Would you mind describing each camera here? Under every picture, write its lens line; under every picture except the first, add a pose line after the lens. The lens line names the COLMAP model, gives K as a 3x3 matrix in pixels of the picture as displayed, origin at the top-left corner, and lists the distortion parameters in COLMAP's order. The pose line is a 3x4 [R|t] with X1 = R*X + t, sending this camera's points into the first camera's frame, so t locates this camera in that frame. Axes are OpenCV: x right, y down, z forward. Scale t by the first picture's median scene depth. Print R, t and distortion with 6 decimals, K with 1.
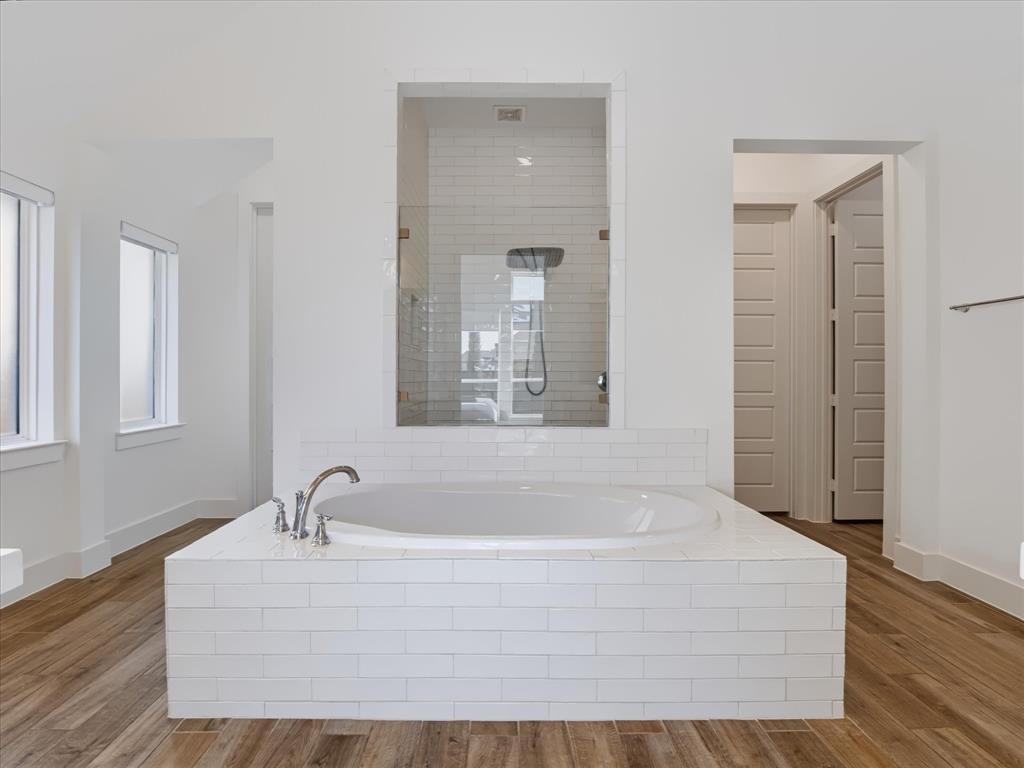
lens RADIAL K [[503.1, 0, 505.9], [0, 503.1, 380.0], [0, 0, 1]] dist [-0.011454, -0.000990]
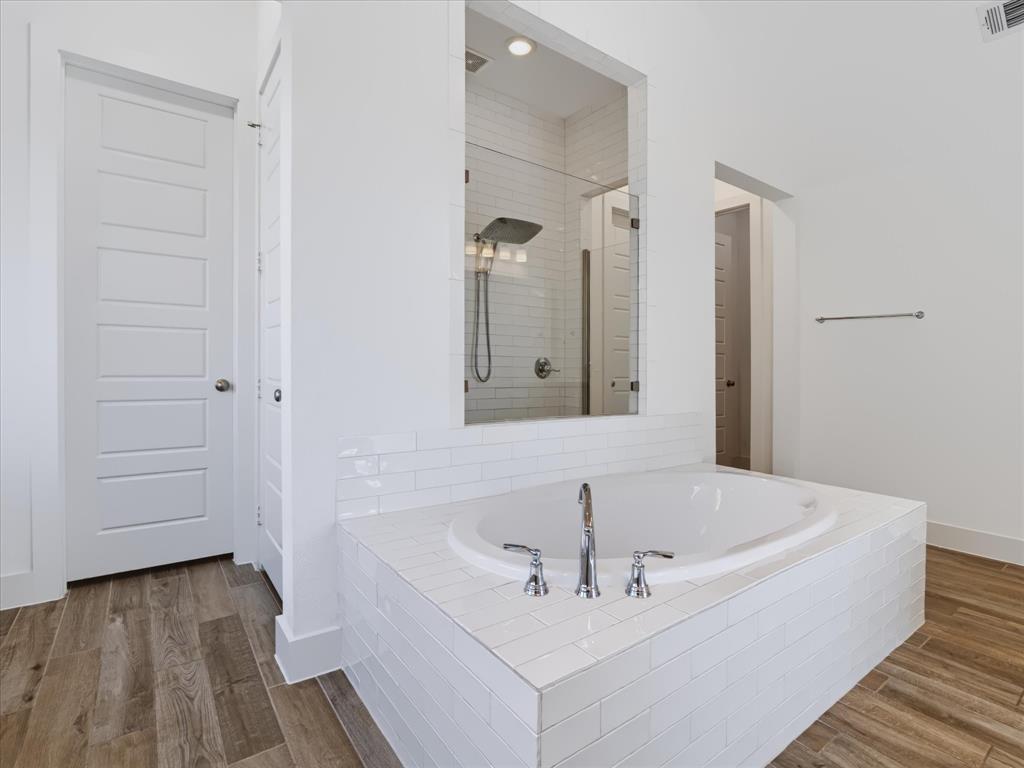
lens RADIAL K [[503.1, 0, 515.0], [0, 503.1, 368.1], [0, 0, 1]] dist [-0.011454, -0.000990]
pose [[0.810975, 0.010710, 0.584983, -0.636712], [-0.017104, 0.999839, 0.005405, -0.000452], [-0.584831, -0.014389, 0.811028, 0.348302]]
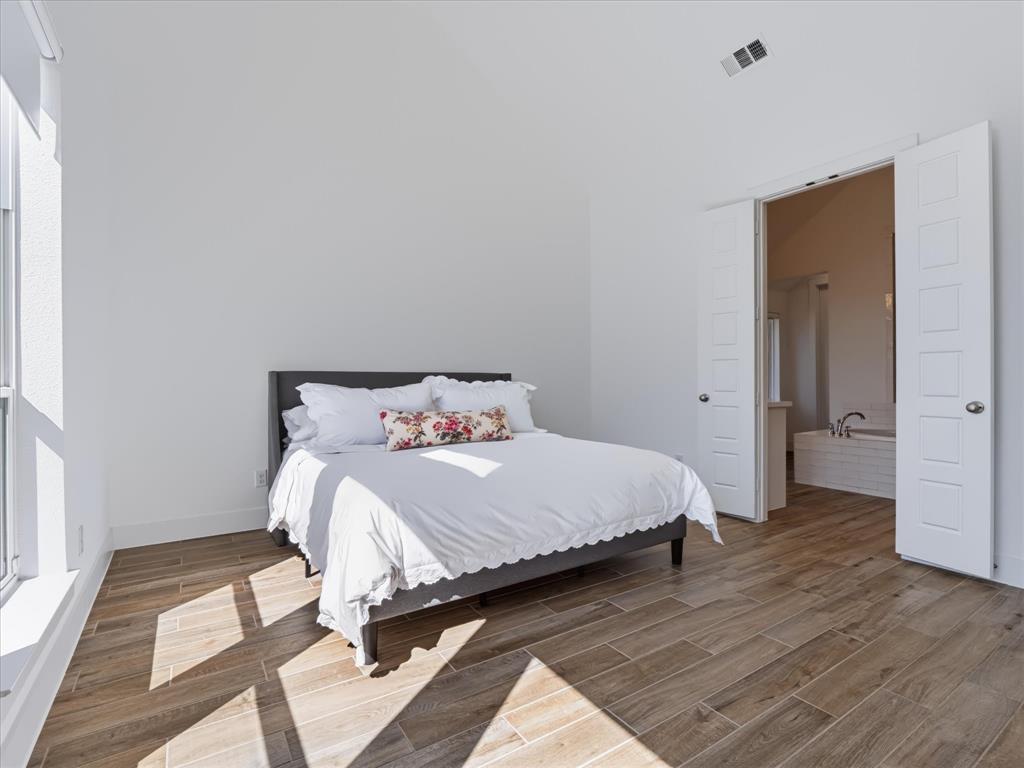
lens RADIAL K [[503.1, 0, 510.6], [0, 503.1, 384.2], [0, 0, 1]] dist [-0.011454, -0.000990]
pose [[0.534815, -0.005041, -0.844954, 0.673595], [0.010701, 0.999942, 0.000808, 0.002119], [0.844901, -0.009474, 0.534838, -1.415302]]
